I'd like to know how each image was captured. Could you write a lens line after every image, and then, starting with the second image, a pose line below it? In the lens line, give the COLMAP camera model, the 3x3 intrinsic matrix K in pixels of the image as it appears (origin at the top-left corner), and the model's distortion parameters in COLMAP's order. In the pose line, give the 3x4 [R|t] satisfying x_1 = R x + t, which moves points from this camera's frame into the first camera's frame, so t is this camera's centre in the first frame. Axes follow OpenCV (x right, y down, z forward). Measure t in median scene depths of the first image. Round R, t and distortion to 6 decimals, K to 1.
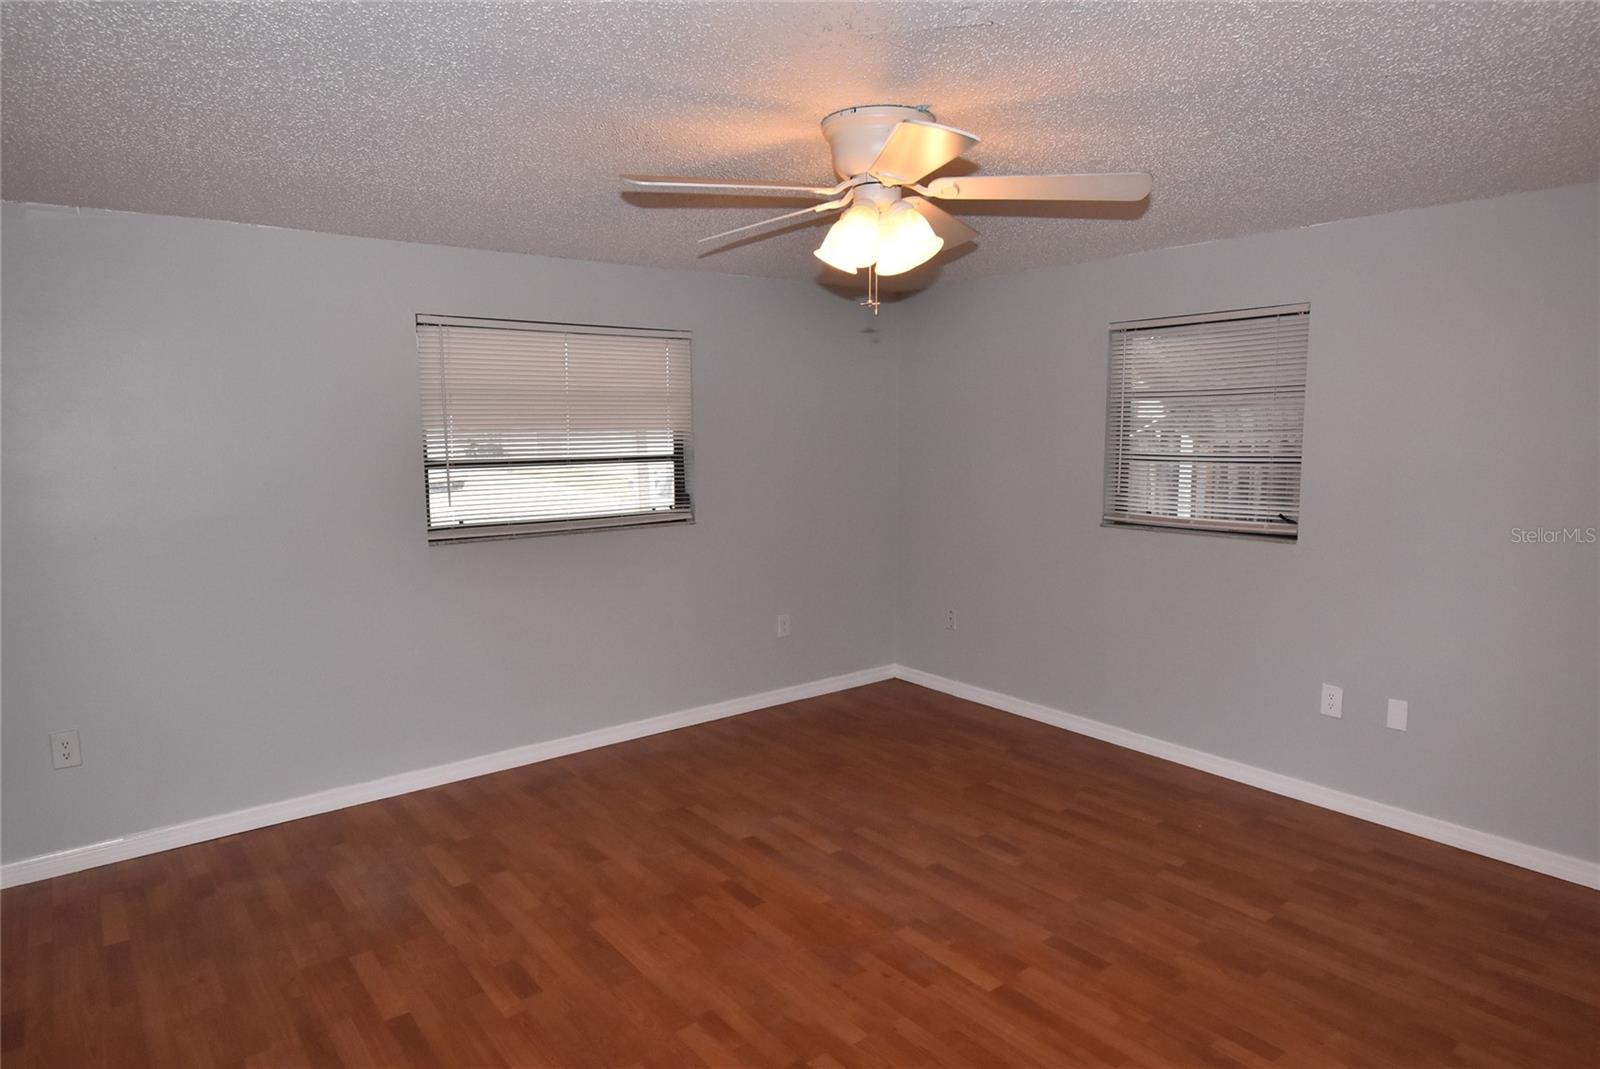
lens RADIAL K [[954.2, 0, 798.8], [0, 954.2, 532.8], [0, 0, 1]] dist [0.016910, -0.000714]
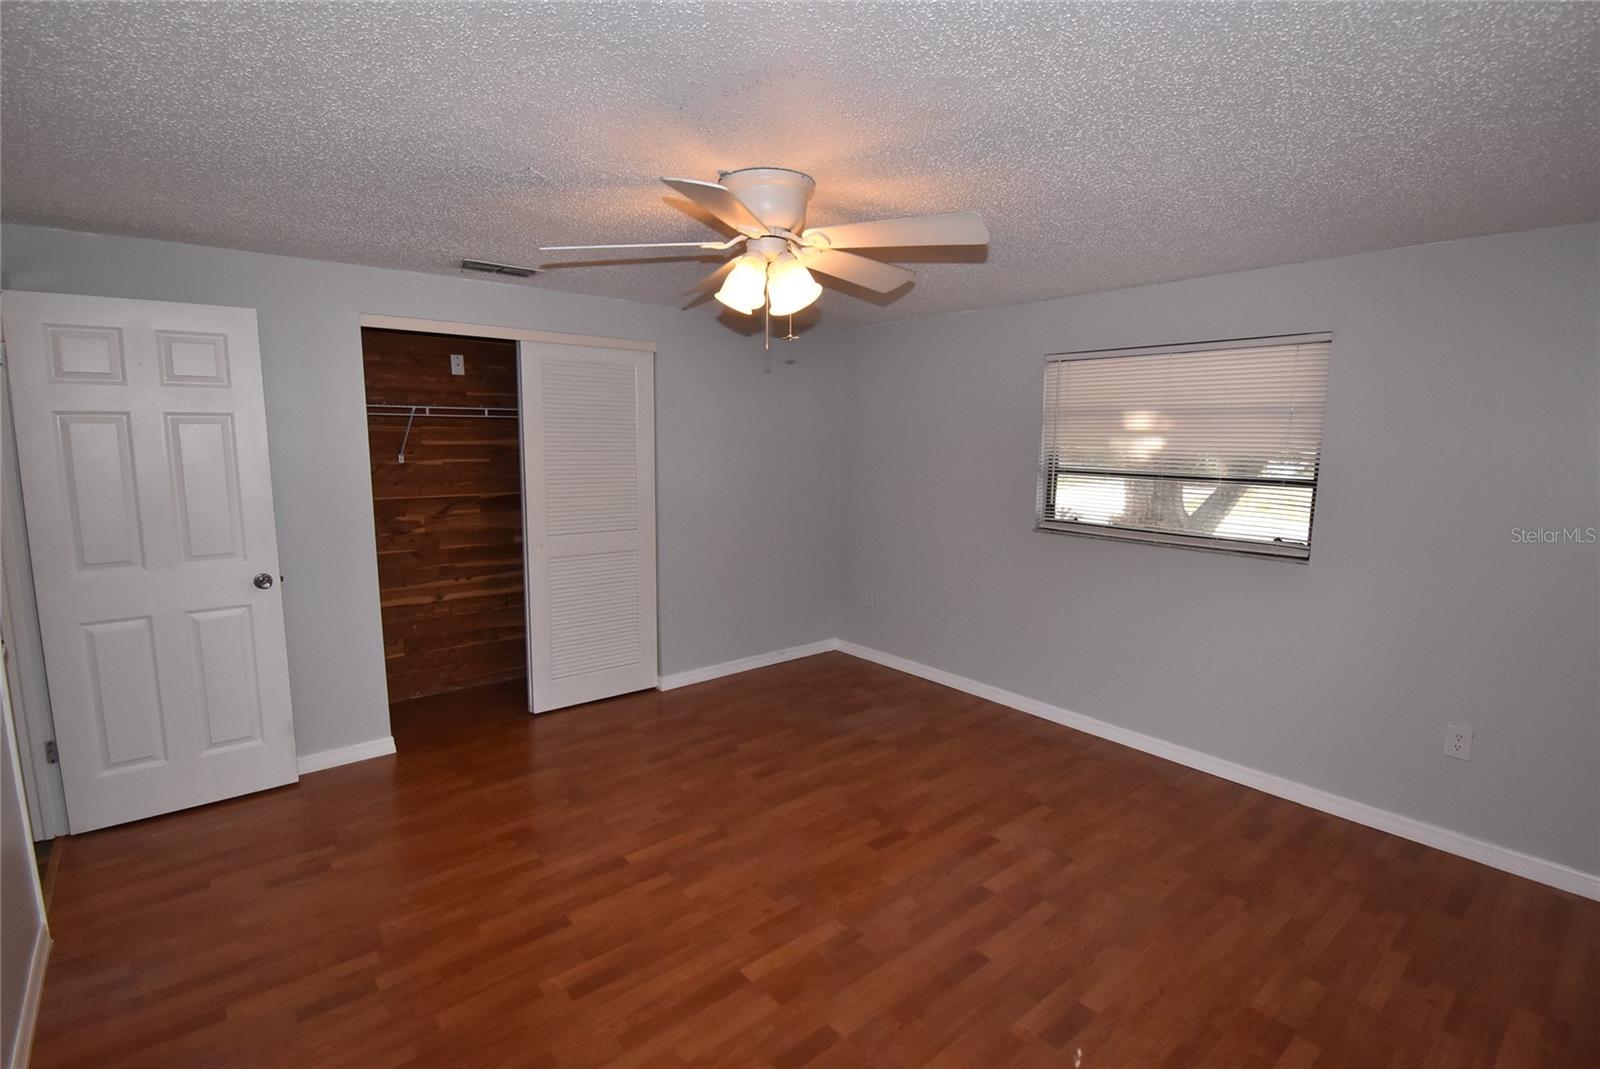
lens RADIAL K [[757.6, 0, 803.8], [0, 757.6, 541.4], [0, 0, 1]] dist [-0.002023, -0.001420]
pose [[0.019610, 0.146147, -0.989069, 0.772055], [-0.127314, 0.981570, 0.142515, -0.097881], [0.991669, 0.123128, 0.037855, 0.781344]]
